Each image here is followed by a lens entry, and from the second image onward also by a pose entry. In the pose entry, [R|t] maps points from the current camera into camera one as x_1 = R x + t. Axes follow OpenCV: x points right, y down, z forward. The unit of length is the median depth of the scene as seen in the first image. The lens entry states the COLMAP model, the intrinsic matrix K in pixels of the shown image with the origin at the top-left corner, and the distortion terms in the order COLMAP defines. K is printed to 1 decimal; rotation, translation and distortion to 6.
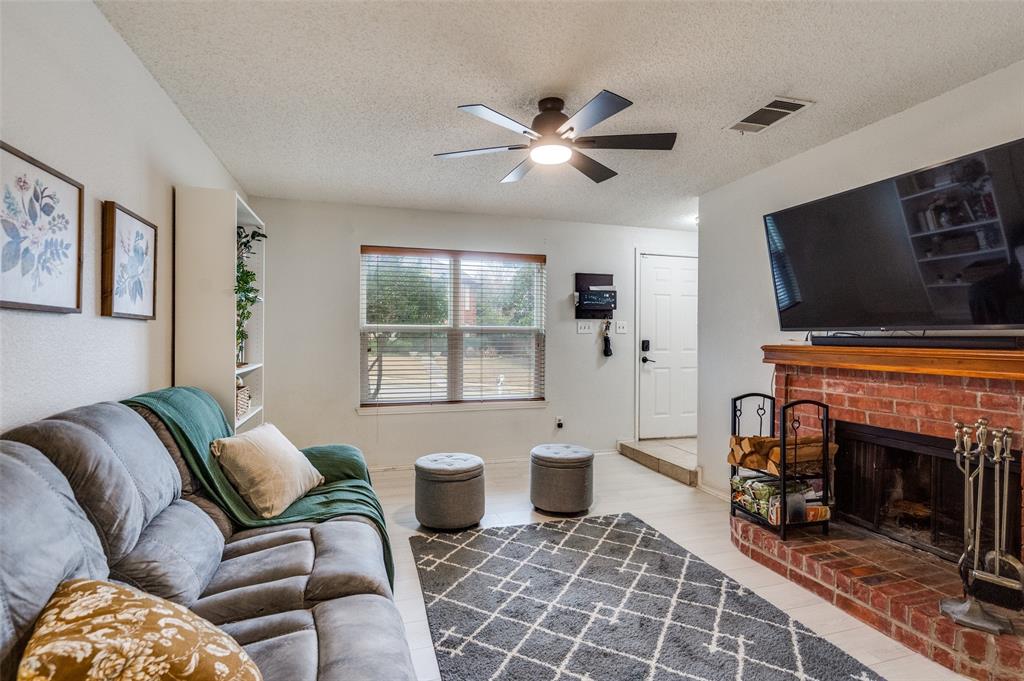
lens RADIAL K [[490.7, 0, 507.5], [0, 490.7, 342.0], [0, 0, 1]] dist [0.003212, 0.000794]
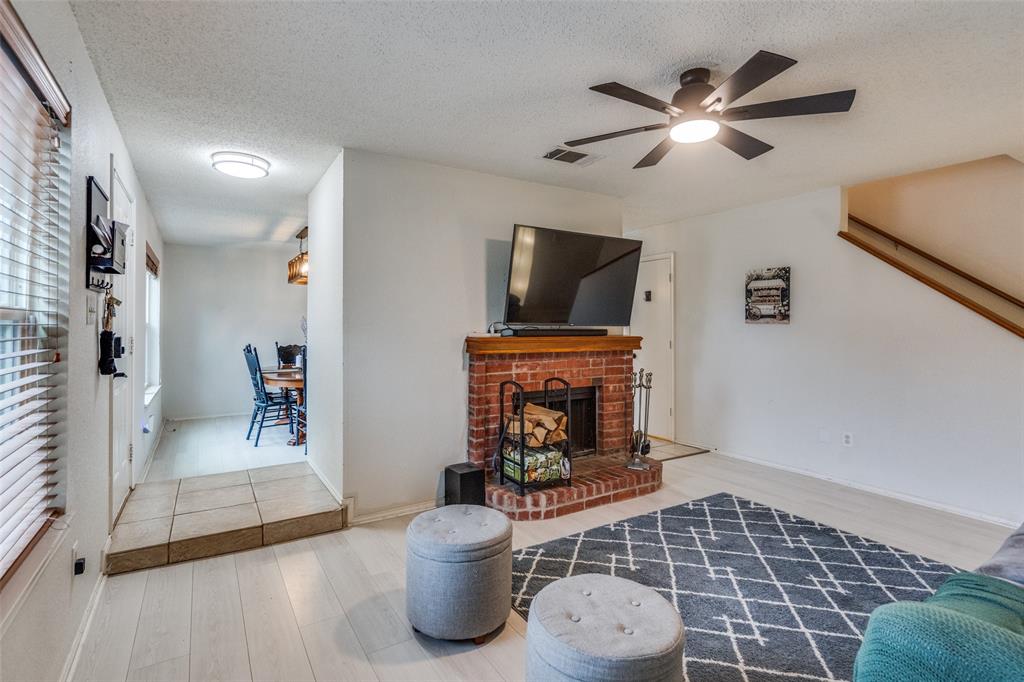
lens RADIAL K [[496.1, 0, 507.0], [0, 496.1, 330.3], [0, 0, 1]] dist [0.003229, 0.001463]
pose [[-0.255769, -0.012137, 0.966662, -0.665621], [0.005947, 0.999883, 0.014127, -0.030334], [-0.966720, 0.009362, -0.255666, 1.499563]]
